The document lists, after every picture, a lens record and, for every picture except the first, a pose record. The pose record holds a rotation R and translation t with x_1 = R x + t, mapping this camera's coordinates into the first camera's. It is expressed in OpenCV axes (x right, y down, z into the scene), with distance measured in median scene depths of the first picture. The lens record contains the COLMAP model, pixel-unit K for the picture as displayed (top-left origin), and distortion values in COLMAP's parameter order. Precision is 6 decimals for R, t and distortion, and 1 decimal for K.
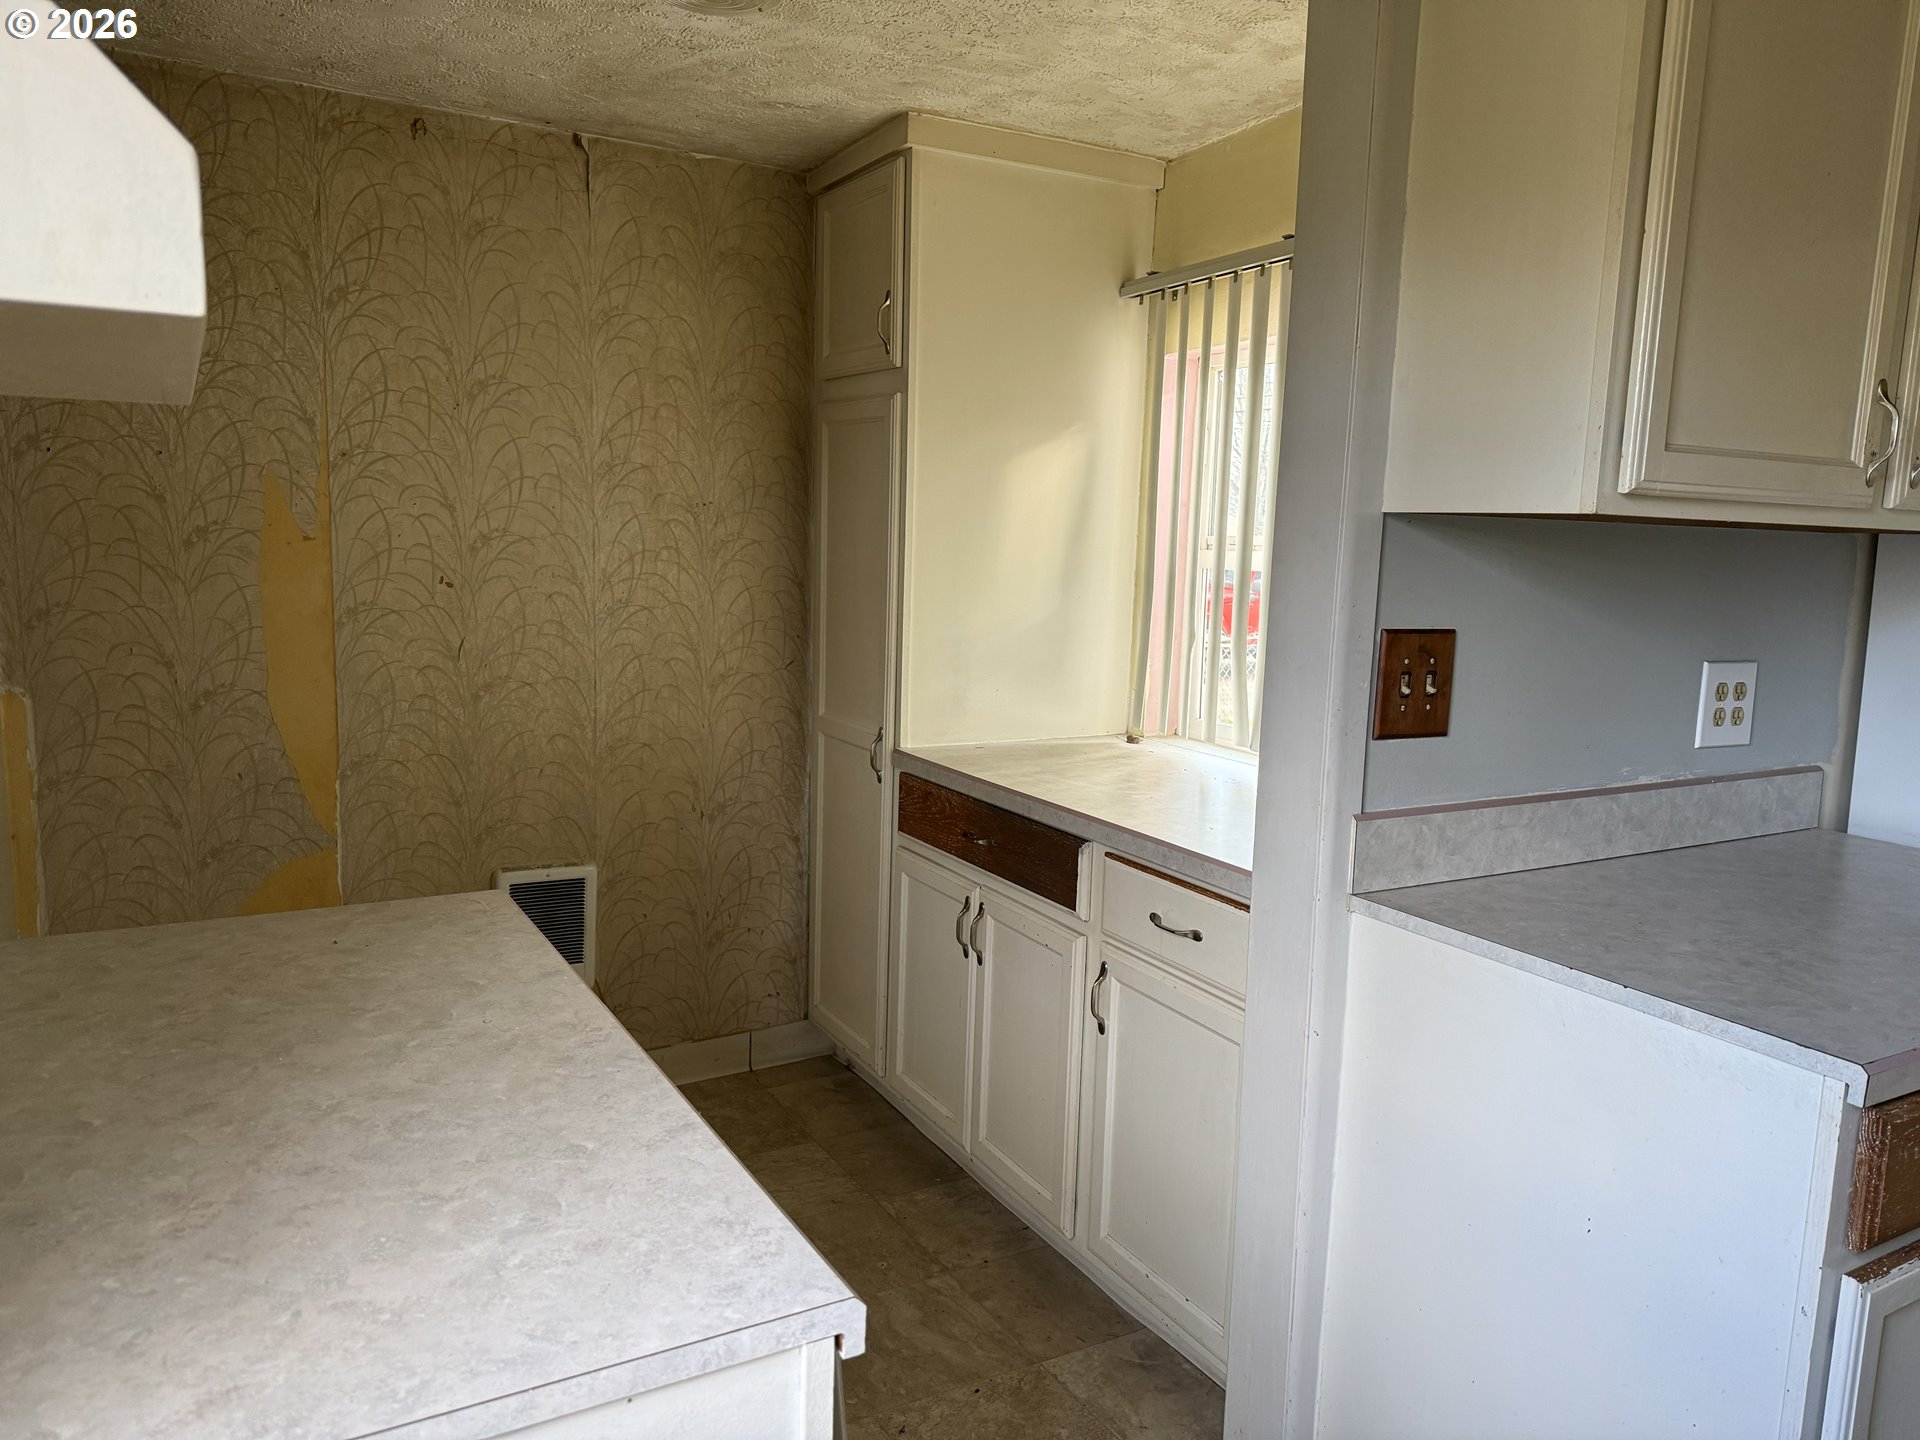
lens RADIAL K [[1347.0, 0, 947.4], [0, 1347.0, 718.1], [0, 0, 1]] dist [0.061711, -0.074607]
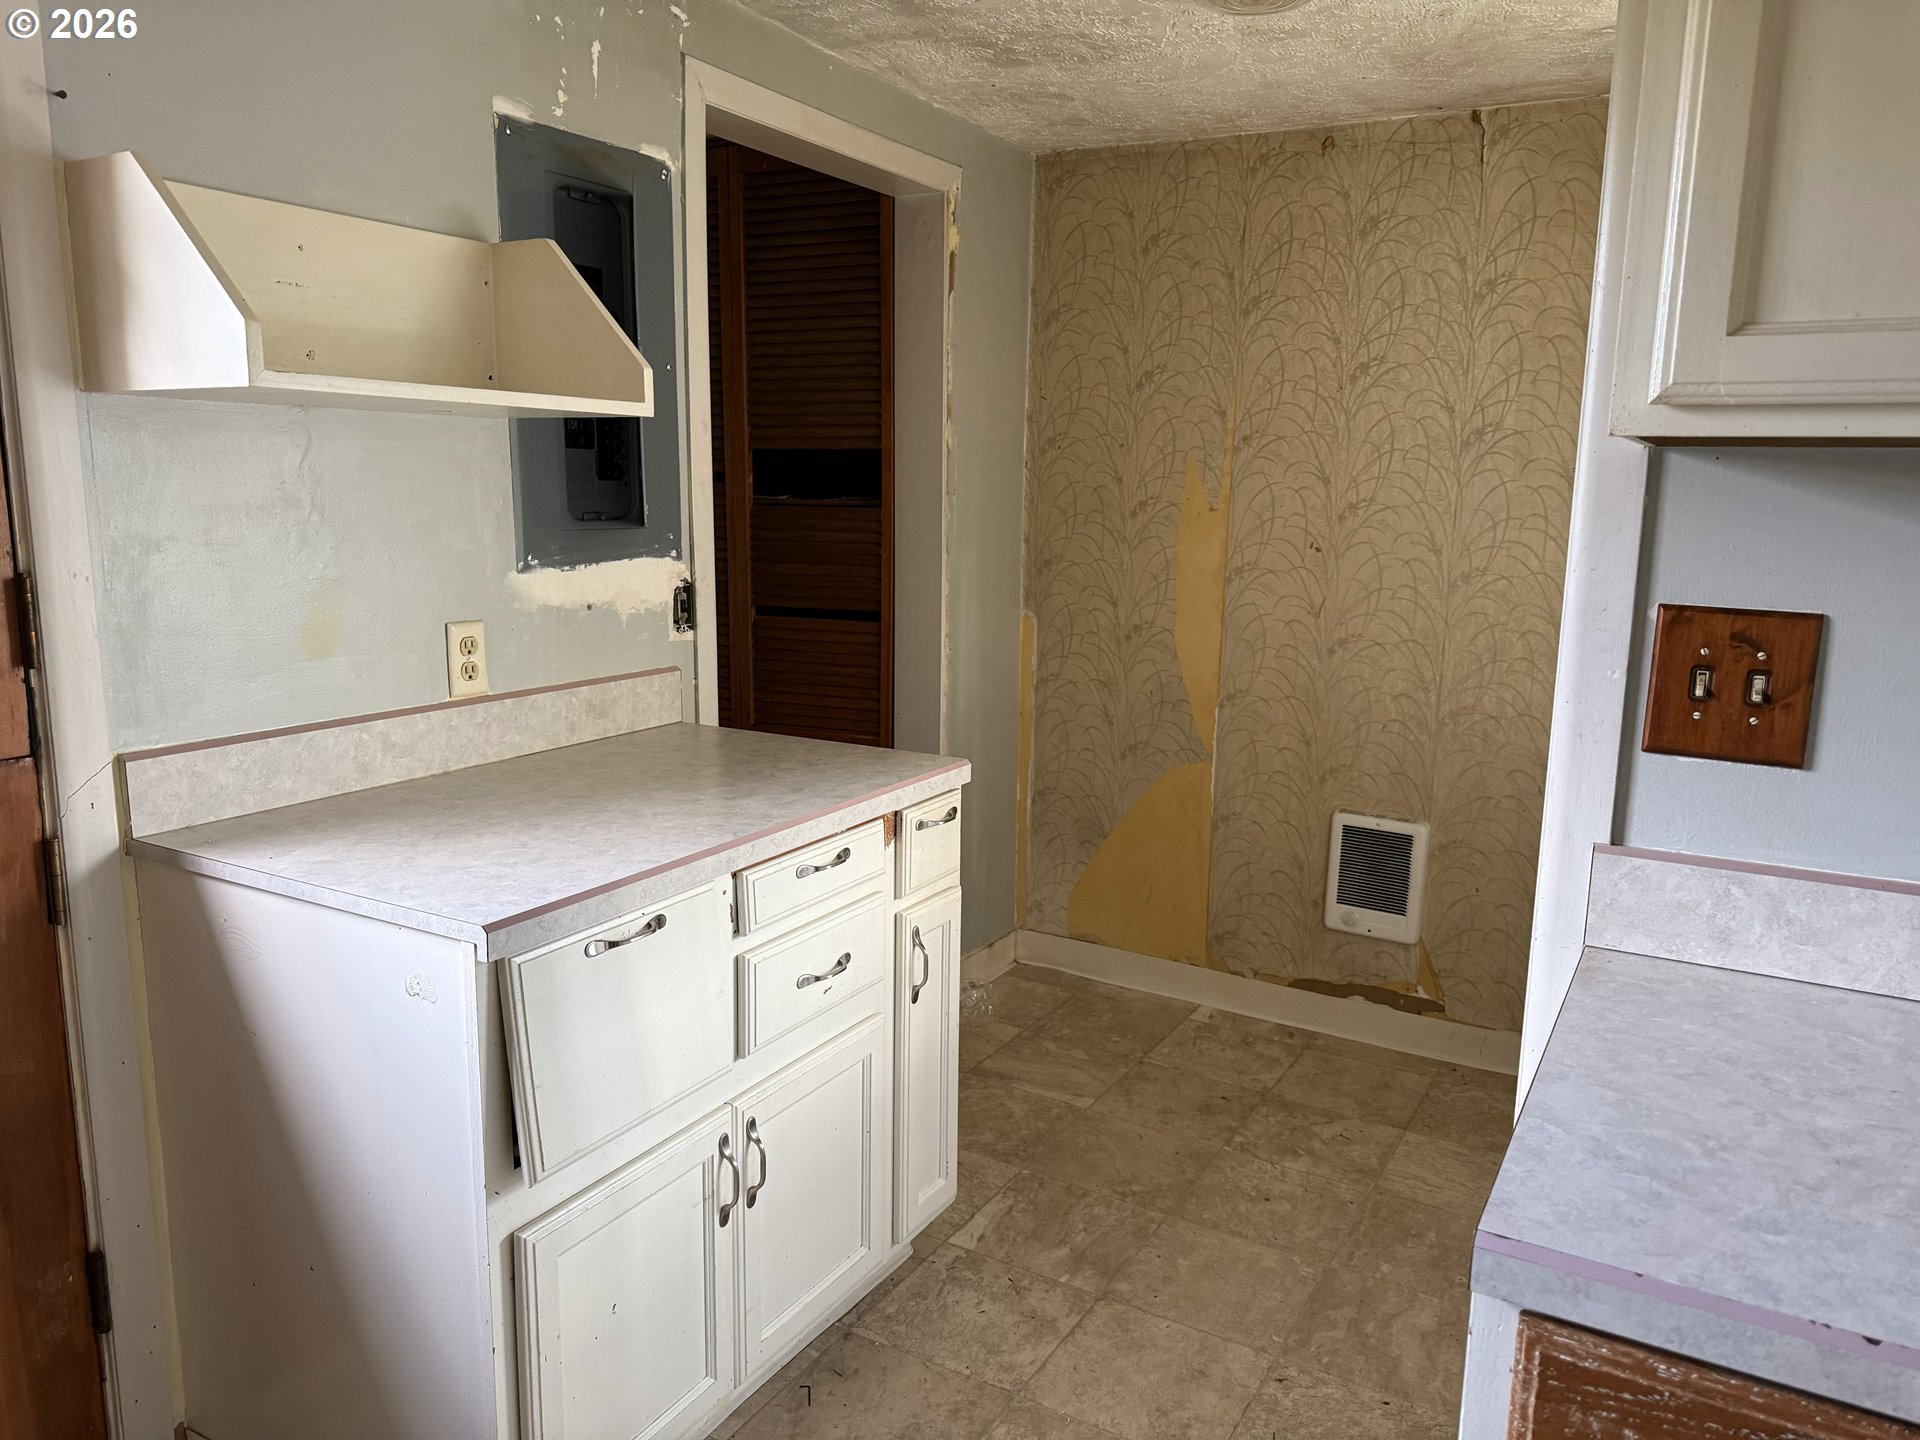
lens RADIAL K [[1347.0, 0, 971.8], [0, 1347.0, 726.0], [0, 0, 1]] dist [0.061711, -0.074607]
pose [[0.510382, 0.131094, -0.849897, 0.517582], [-0.120665, 0.989452, 0.080158, -0.009162], [0.851440, 0.061642, 0.520817, 0.196342]]
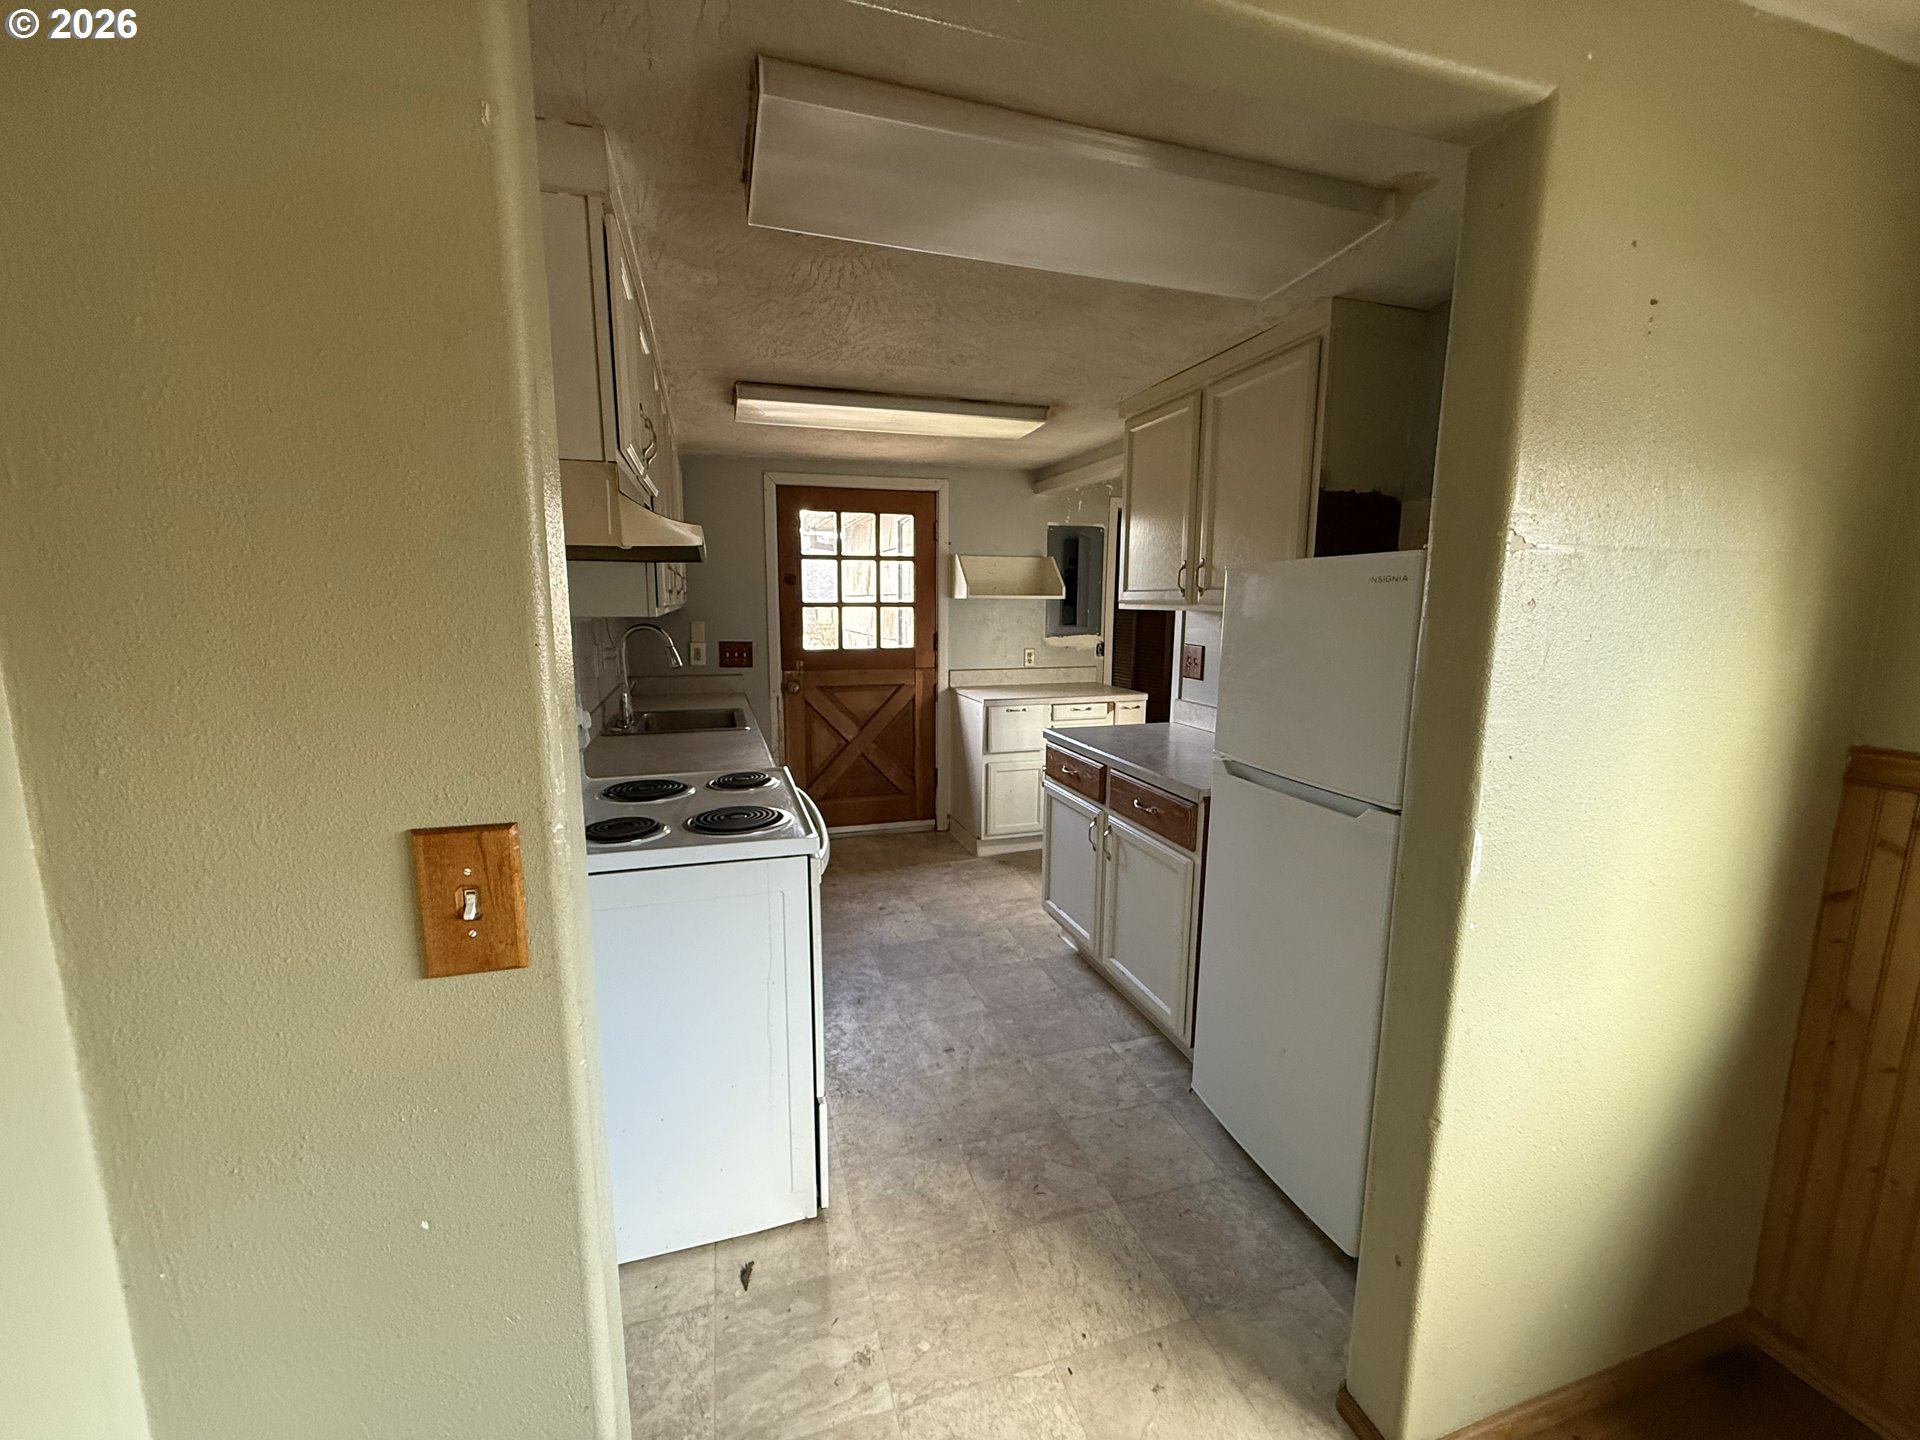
lens RADIAL K [[762.6, 0, 951.3], [0, 762.6, 727.5], [0, 0, 1]] dist [-0.008183, 0.000656]
pose [[-0.219768, 0.129208, -0.966958, 1.527921], [-0.143945, 0.976046, 0.163138, -0.058231], [0.964874, 0.175042, -0.195905, 0.567887]]
